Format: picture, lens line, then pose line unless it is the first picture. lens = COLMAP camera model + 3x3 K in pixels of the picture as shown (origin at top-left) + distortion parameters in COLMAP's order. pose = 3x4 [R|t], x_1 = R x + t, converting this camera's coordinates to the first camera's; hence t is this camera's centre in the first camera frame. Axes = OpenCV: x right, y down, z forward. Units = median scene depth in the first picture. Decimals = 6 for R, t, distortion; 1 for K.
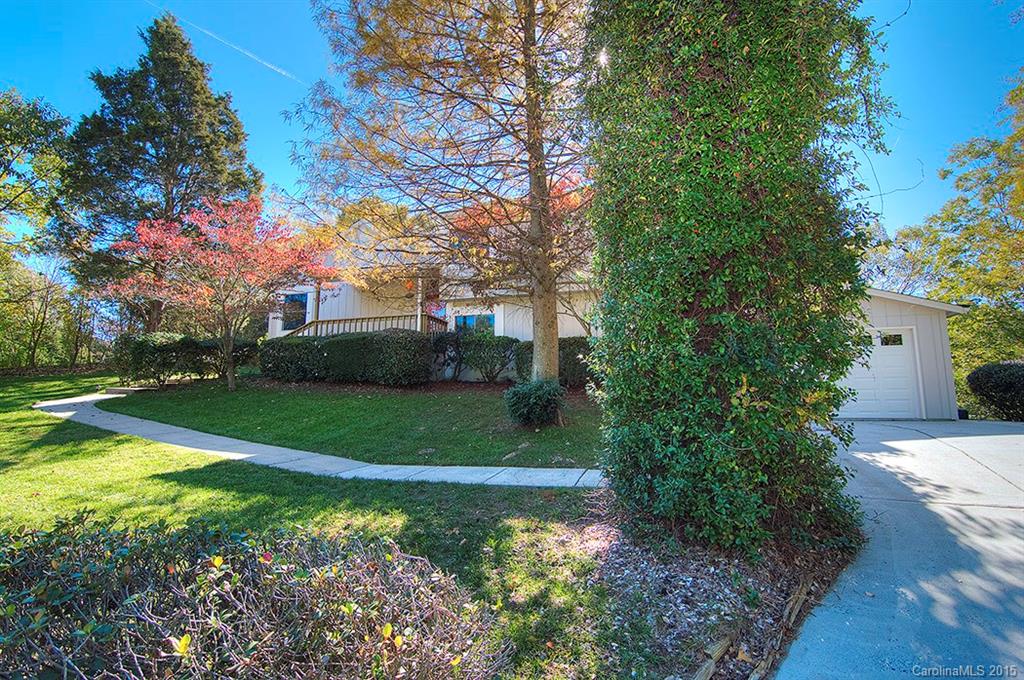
lens RADIAL K [[509.9, 0, 512.2], [0, 509.9, 317.0], [0, 0, 1]] dist [0.002213, 0.000003]
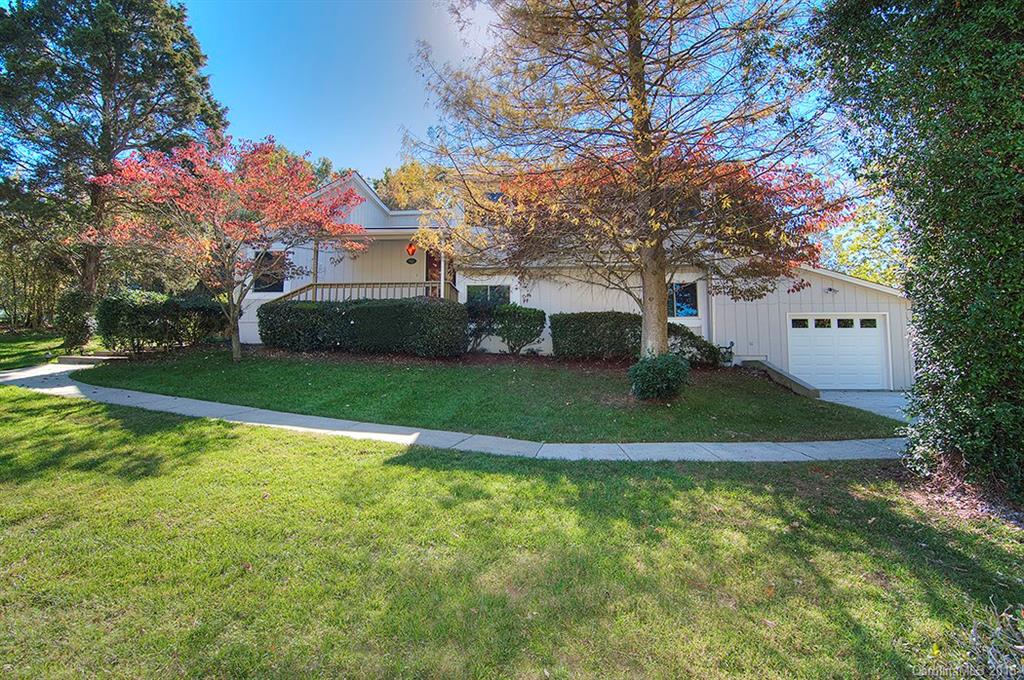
lens RADIAL K [[507.5, 0, 509.6], [0, 507.5, 316.4], [0, 0, 1]] dist [0.002287, -0.000646]
pose [[0.971599, 0.029539, 0.234784, -0.312917], [-0.042282, 0.997882, 0.049427, 0.006693], [-0.232827, -0.057951, 0.970790, 0.063316]]
